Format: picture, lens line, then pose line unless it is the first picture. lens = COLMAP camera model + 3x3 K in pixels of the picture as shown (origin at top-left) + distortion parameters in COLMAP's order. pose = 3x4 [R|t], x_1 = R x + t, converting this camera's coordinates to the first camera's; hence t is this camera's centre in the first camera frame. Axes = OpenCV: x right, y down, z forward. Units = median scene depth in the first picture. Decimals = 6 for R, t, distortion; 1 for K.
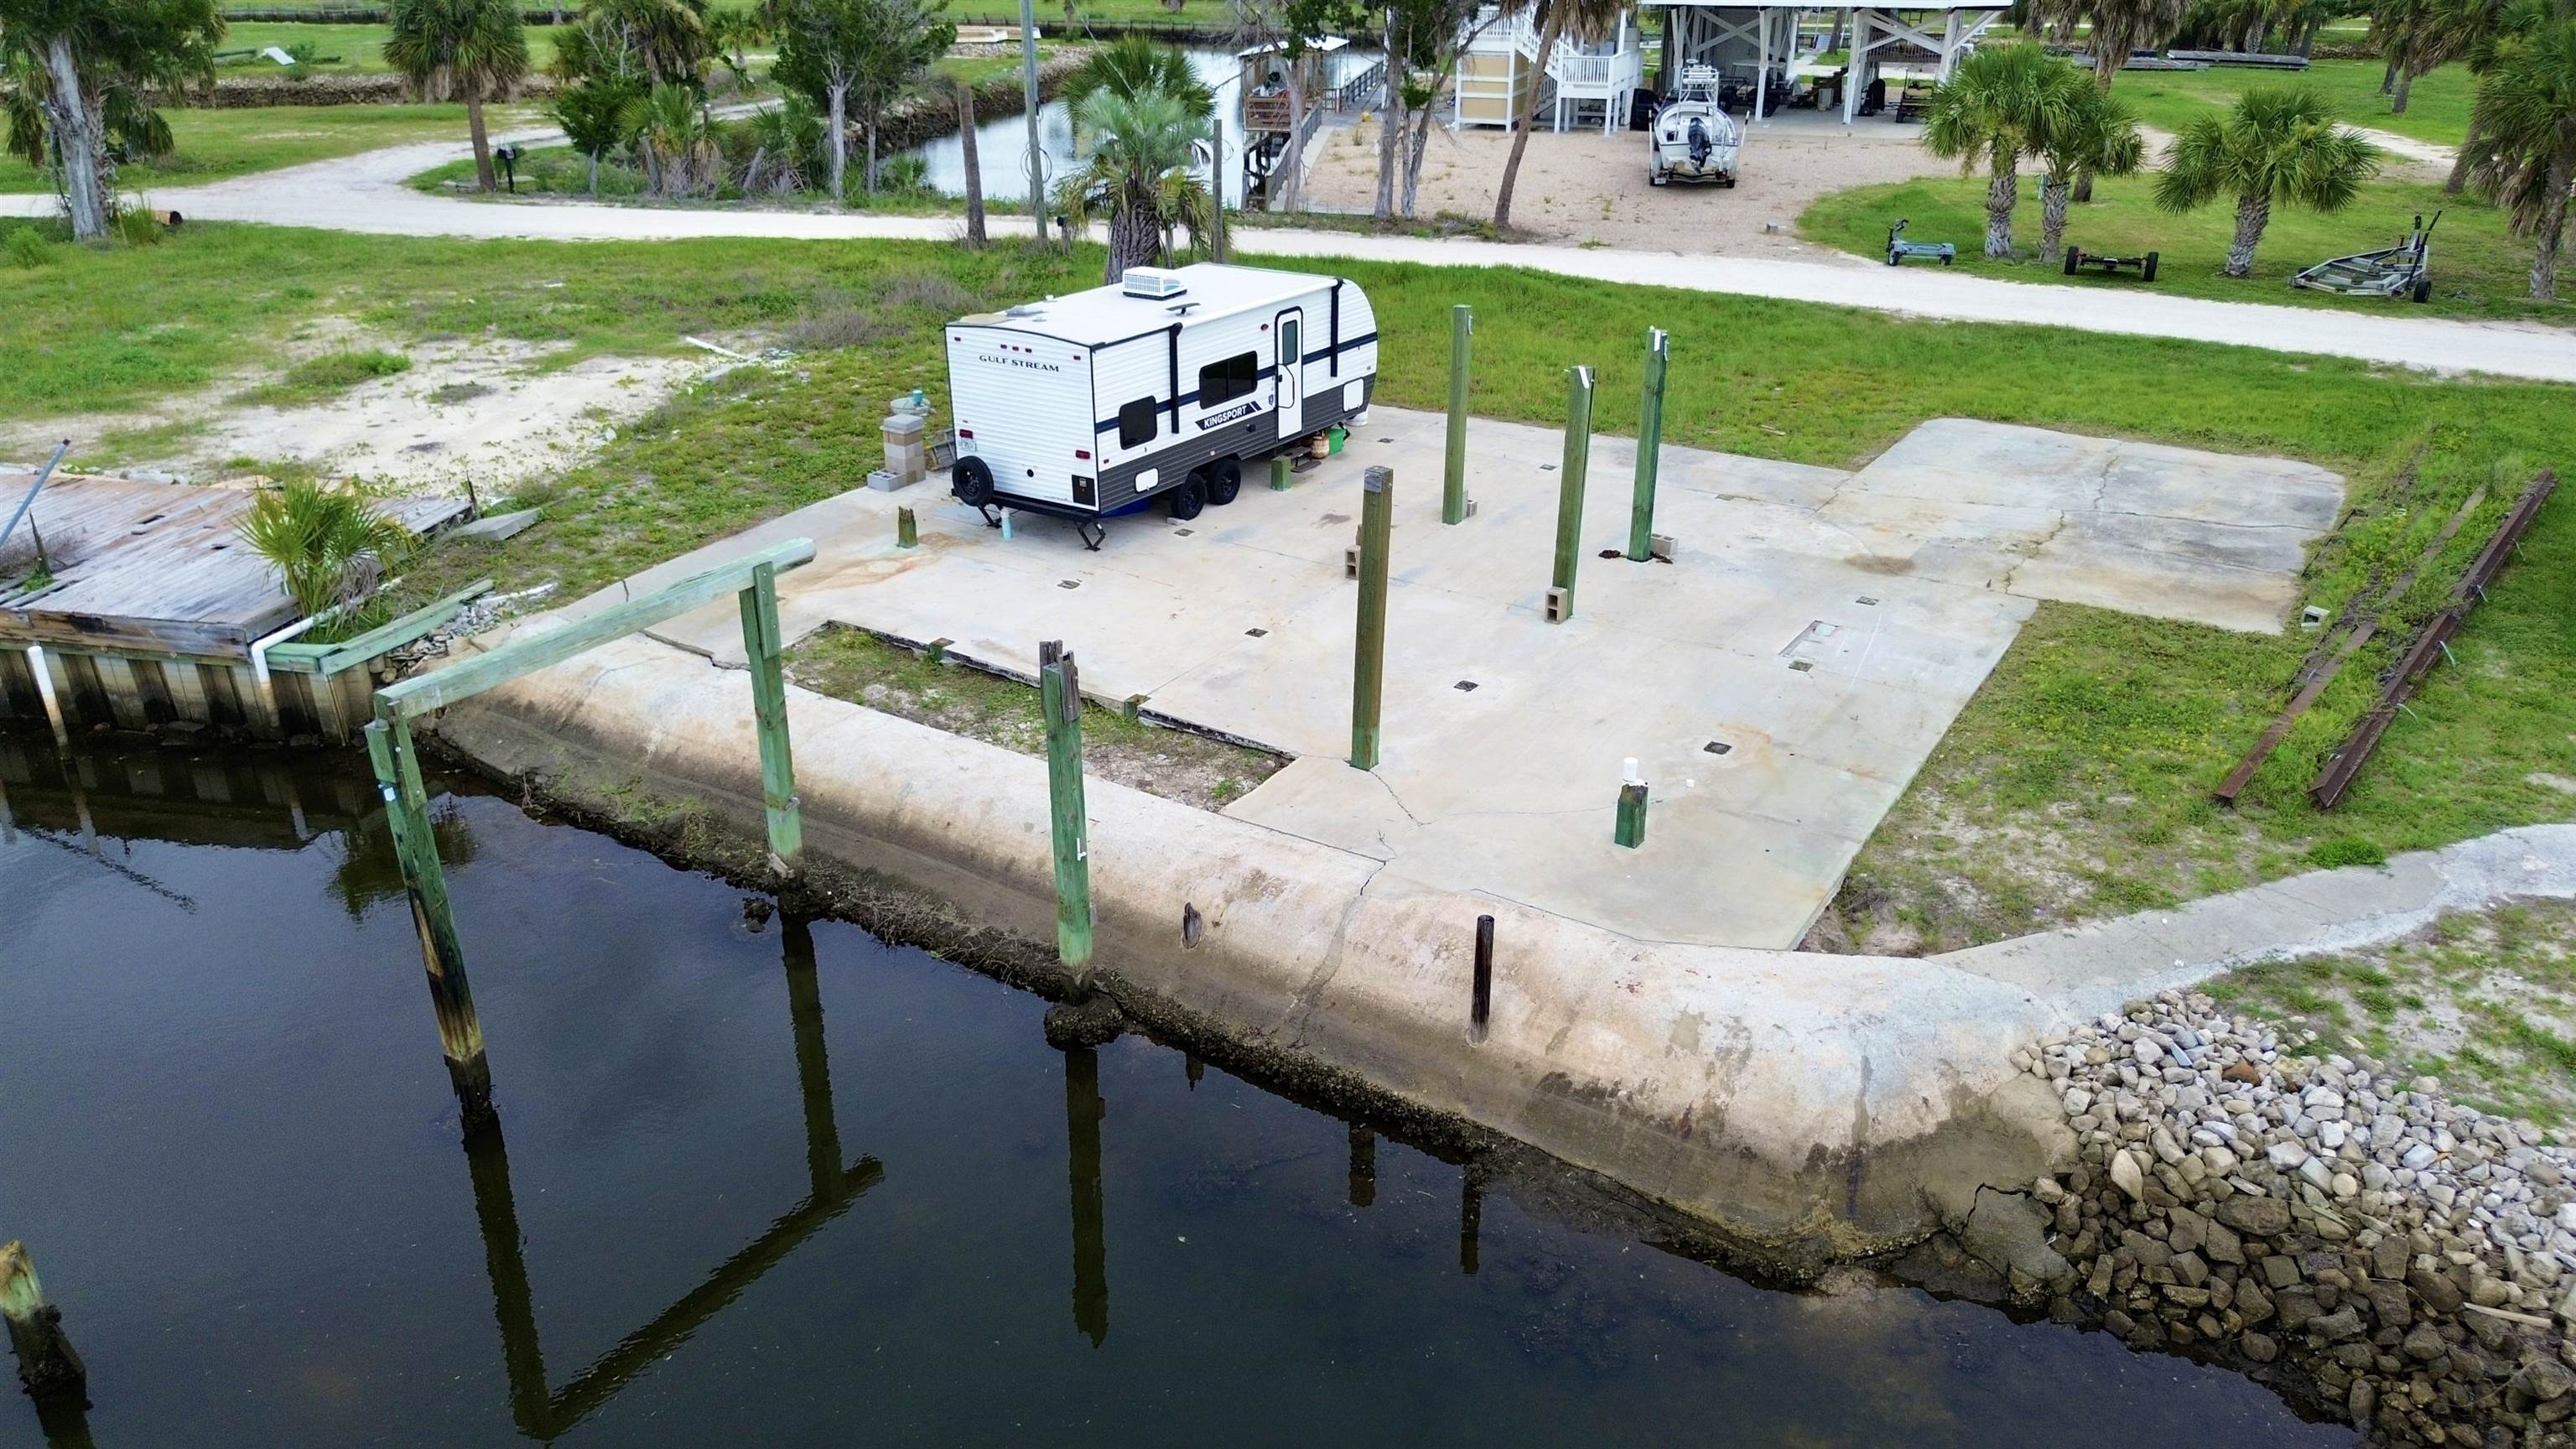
lens RADIAL K [[1823.7, 0, 1302.5], [0, 1823.7, 731.9], [0, 0, 1]] dist [0.067829, -0.073412]
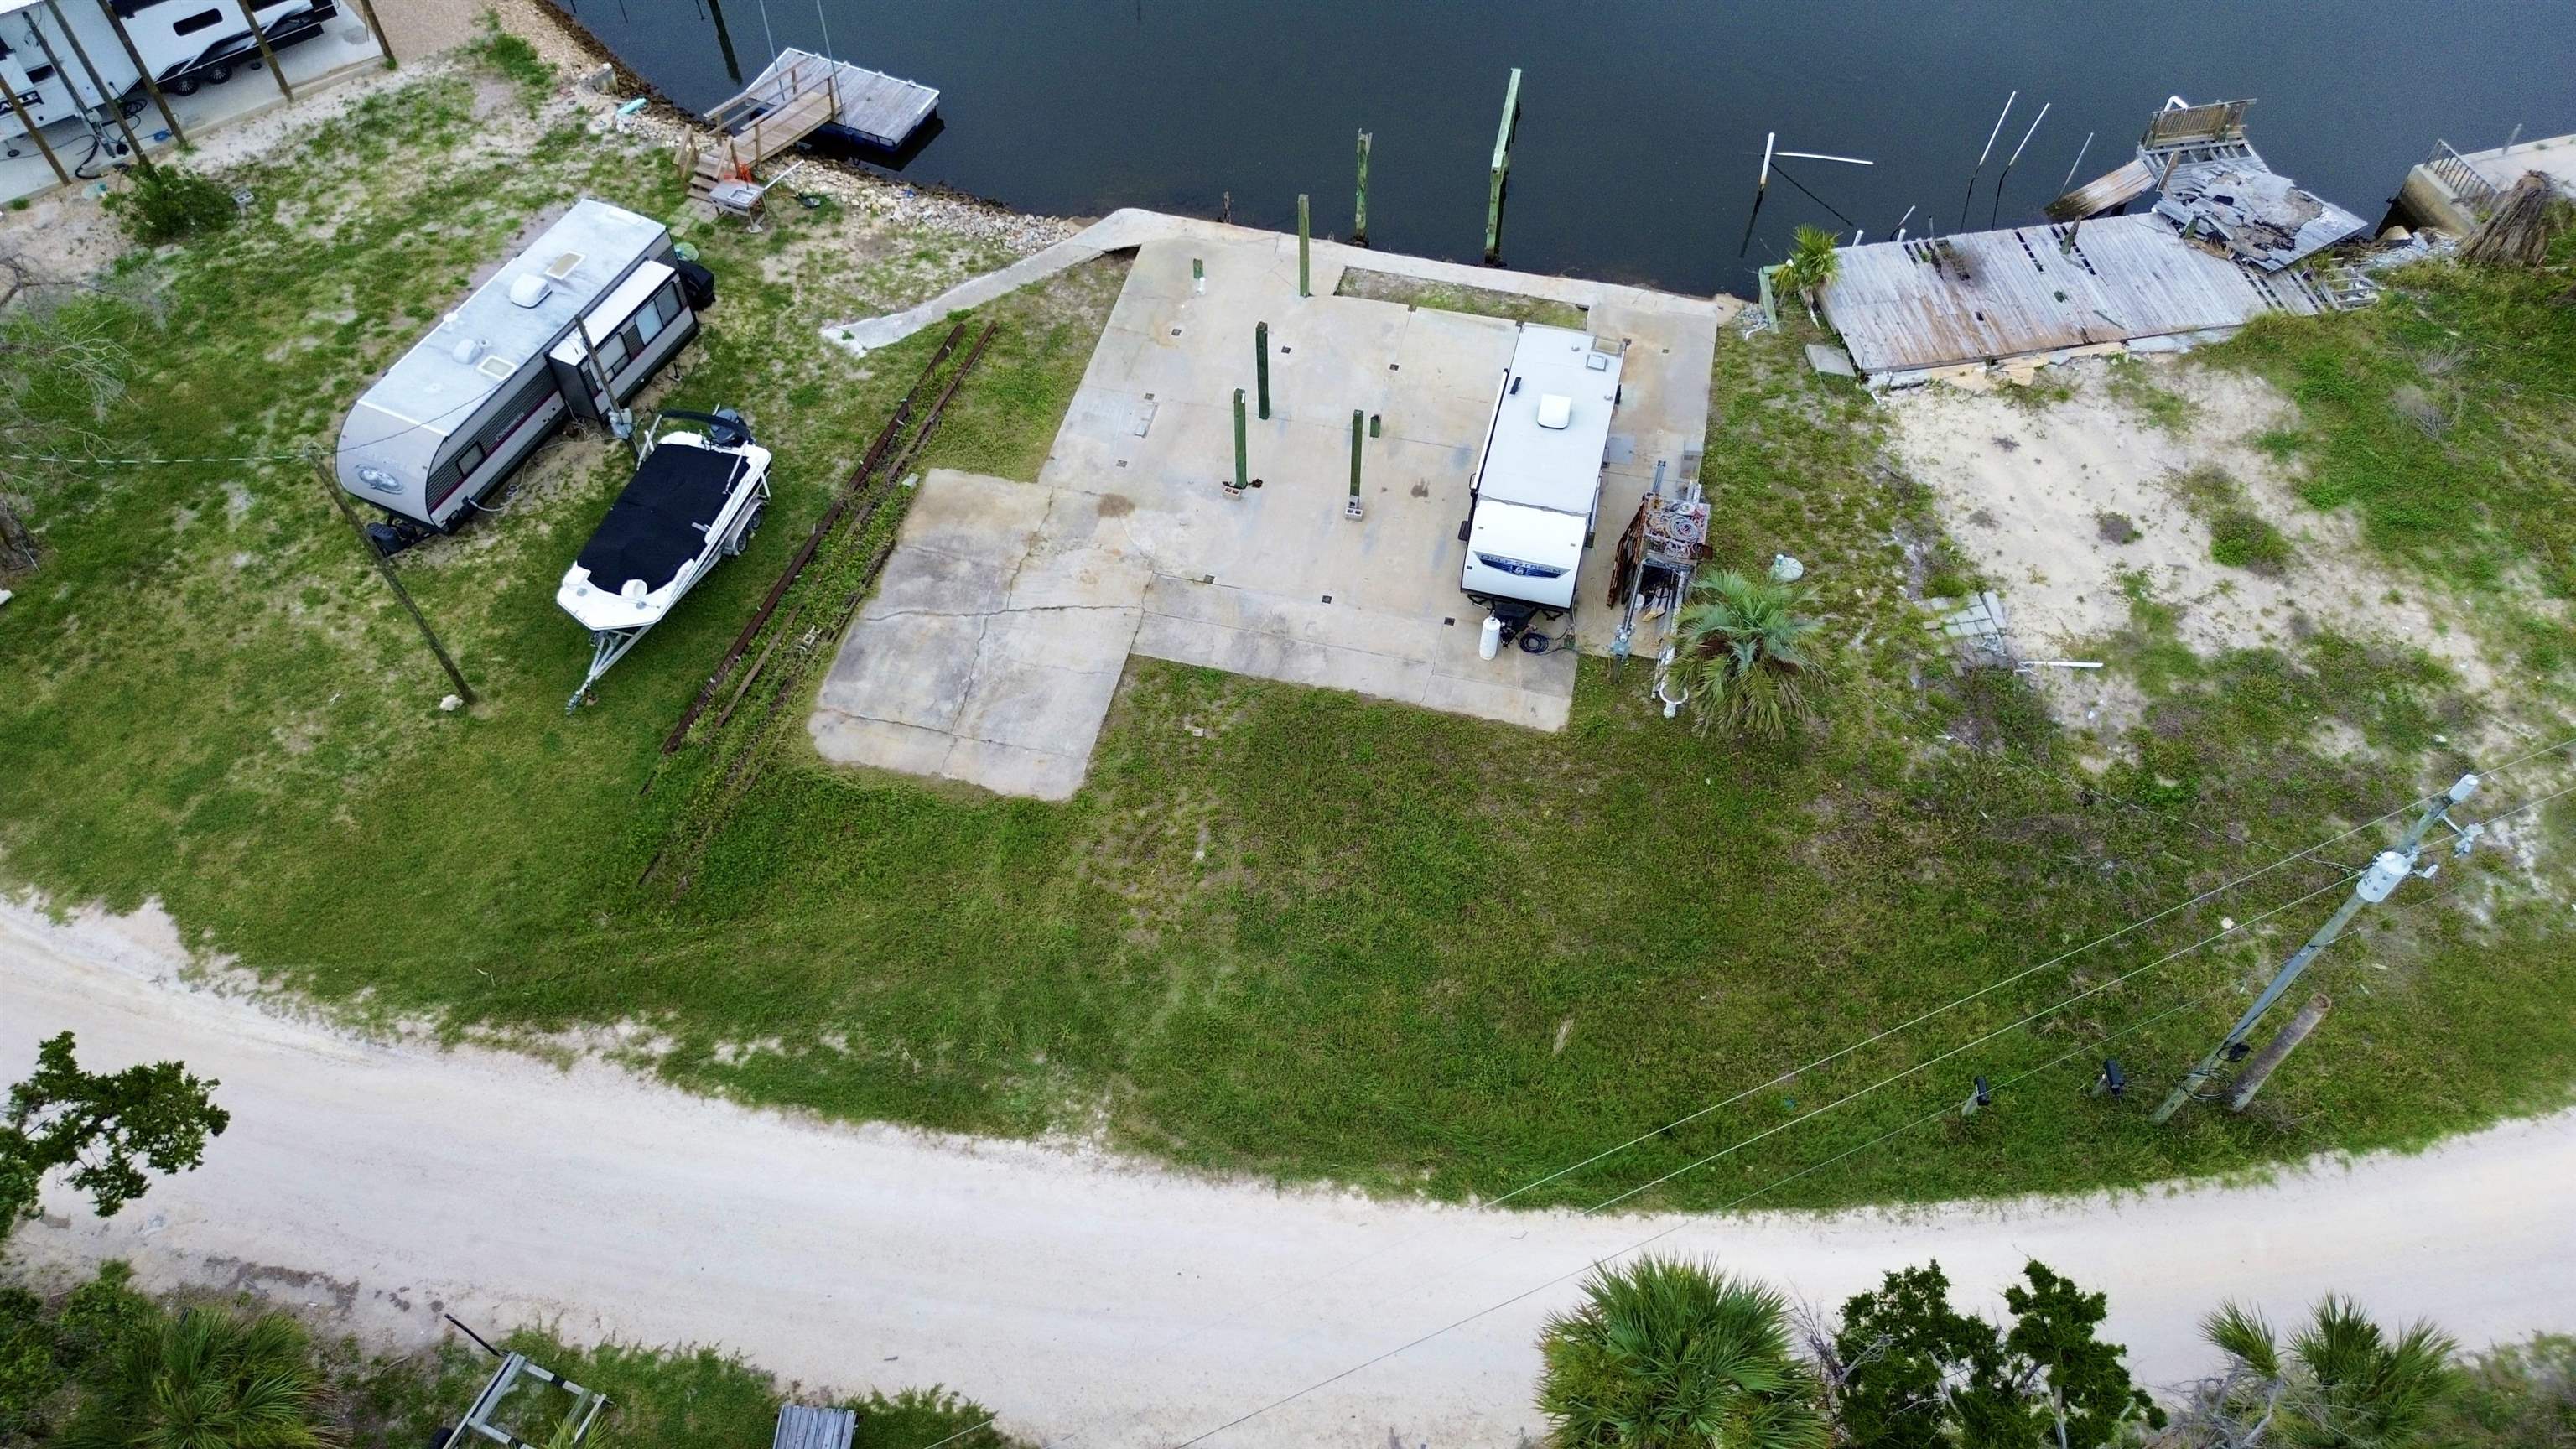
lens RADIAL K [[1823.7, 0, 1302.5], [0, 1823.7, 731.9], [0, 0, 1]] dist [0.067829, -0.073412]
pose [[-0.942042, 0.260670, -0.211207, 0.588903], [-0.149708, 0.236773, 0.959961, -1.832678], [0.300241, 0.935943, -0.184026, 1.619527]]
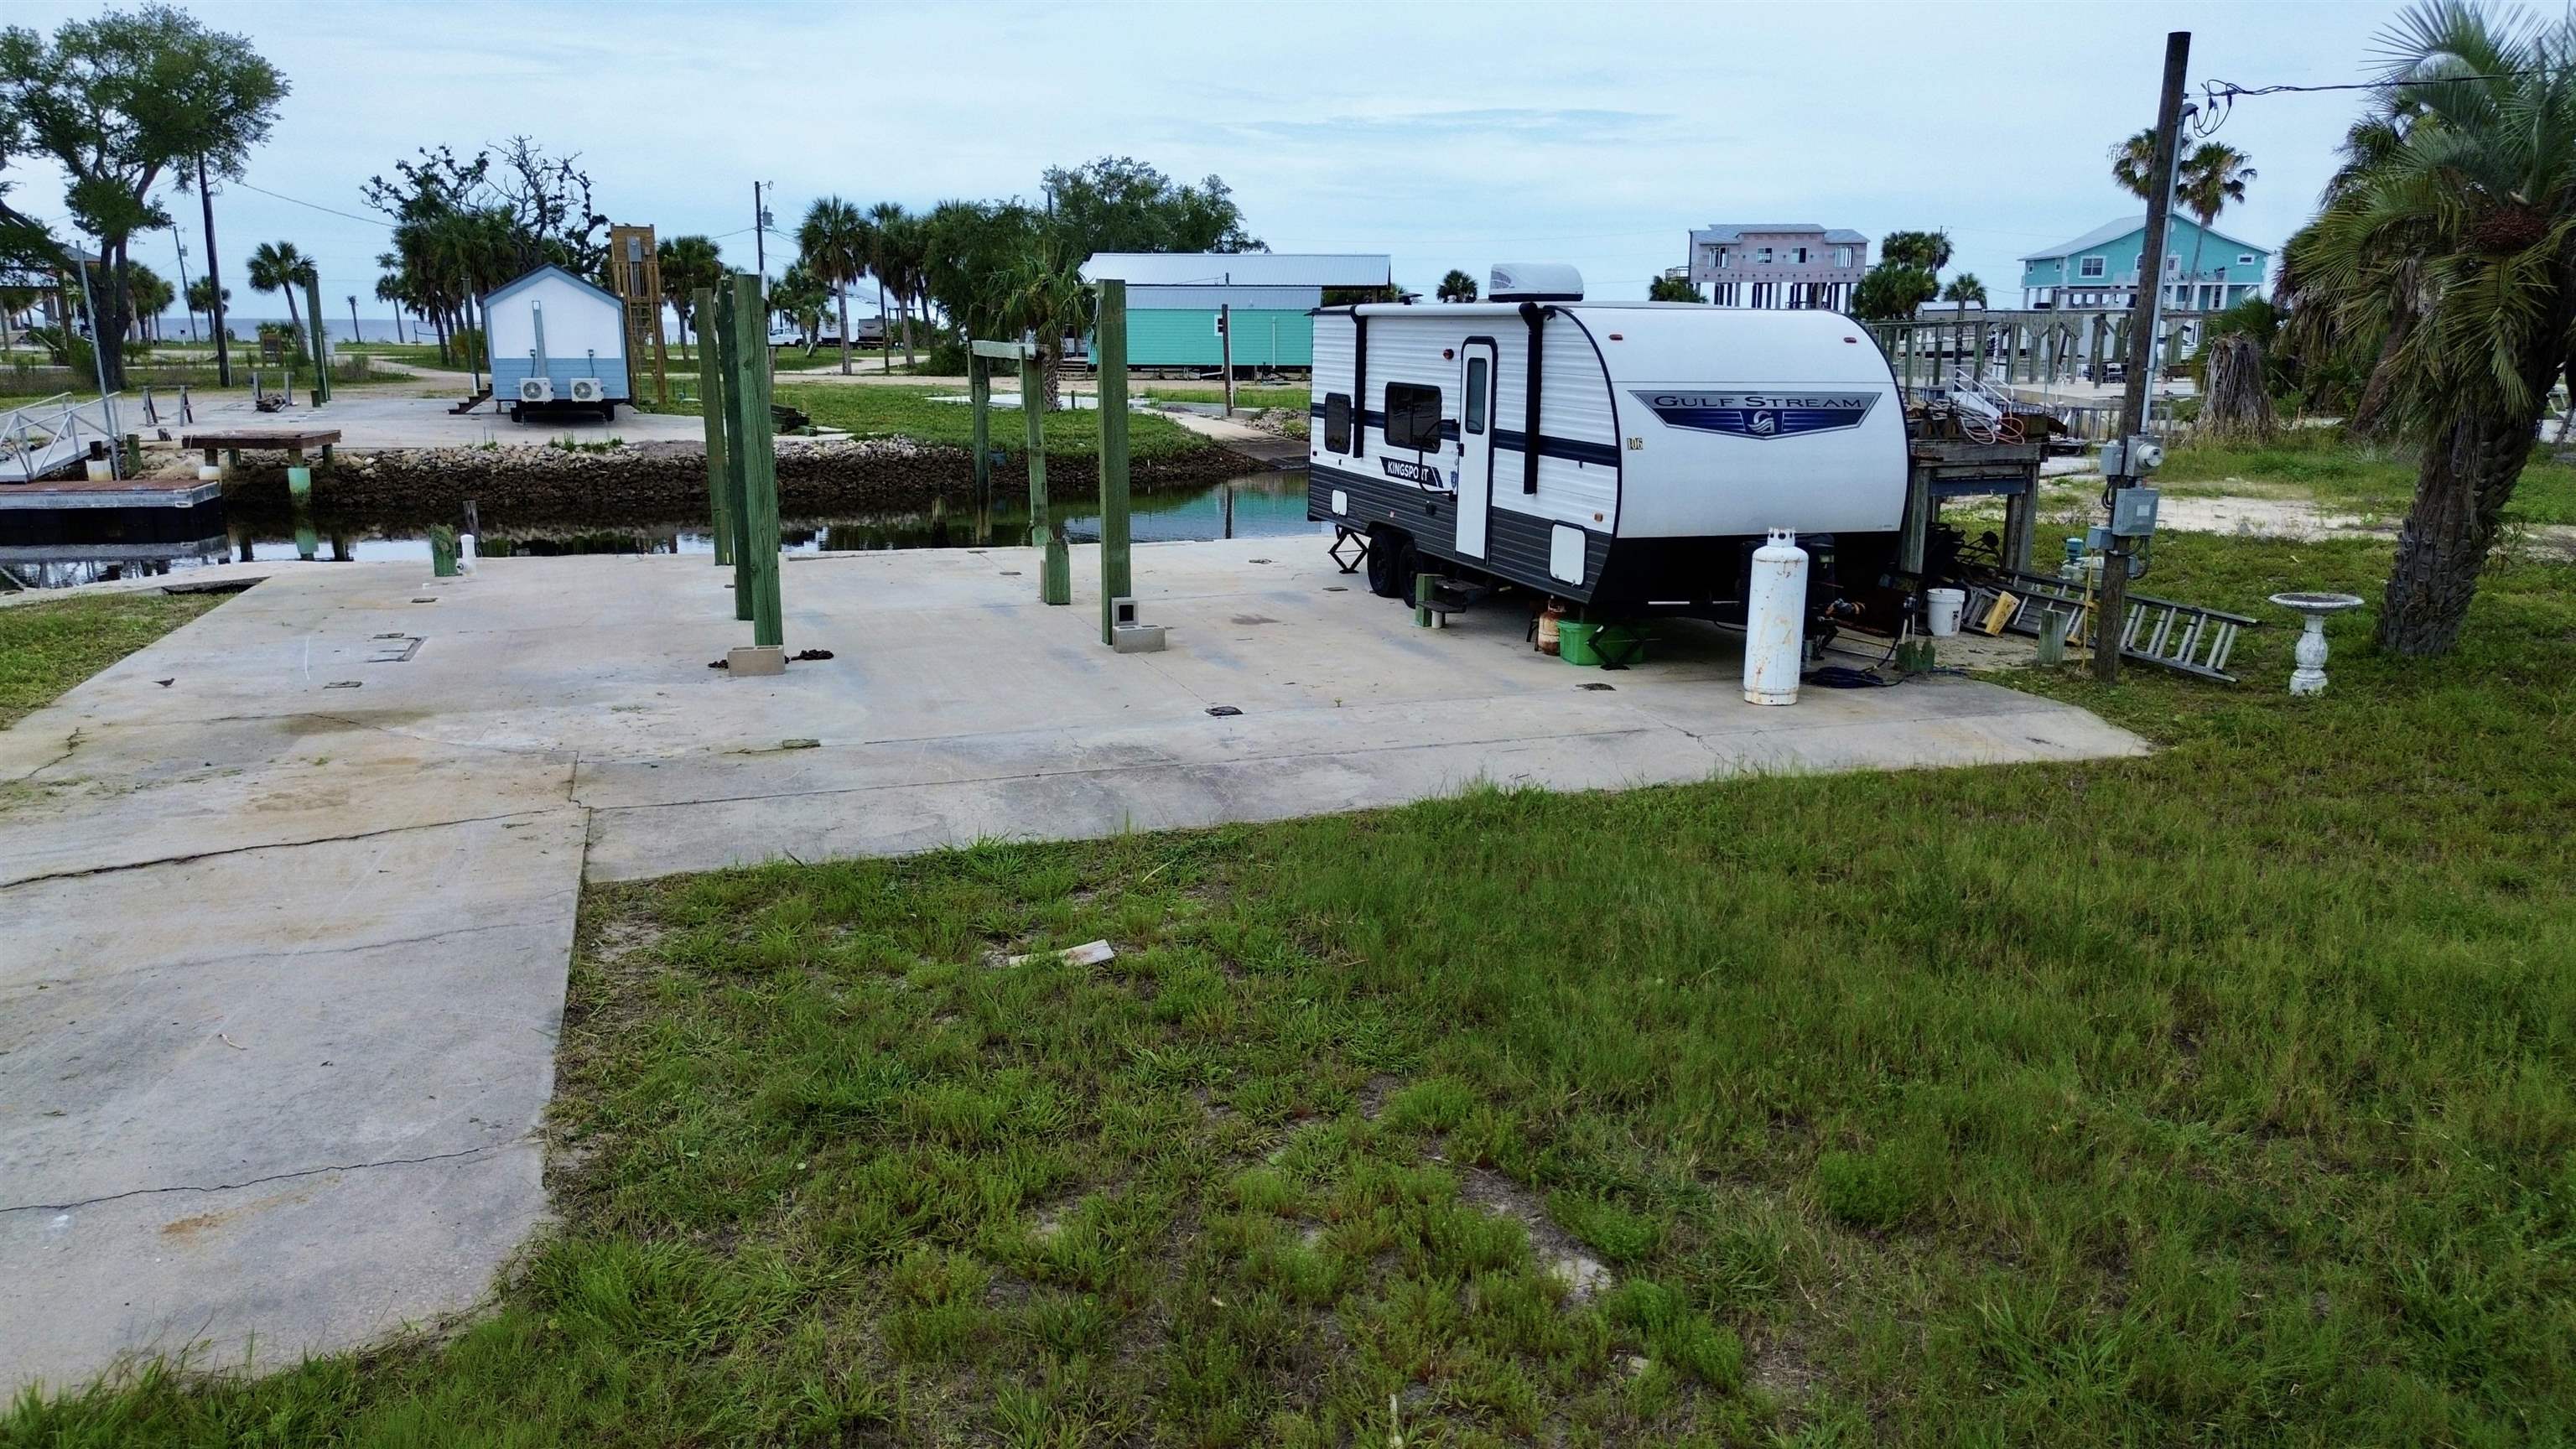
lens RADIAL K [[1823.7, 0, 1302.5], [0, 1823.7, 731.9], [0, 0, 1]] dist [0.067829, -0.073412]
pose [[-0.620866, 0.163261, -0.766728, 0.552154], [-0.328523, 0.833853, 0.443578, -0.408426], [0.711758, 0.527290, -0.464076, 1.445862]]
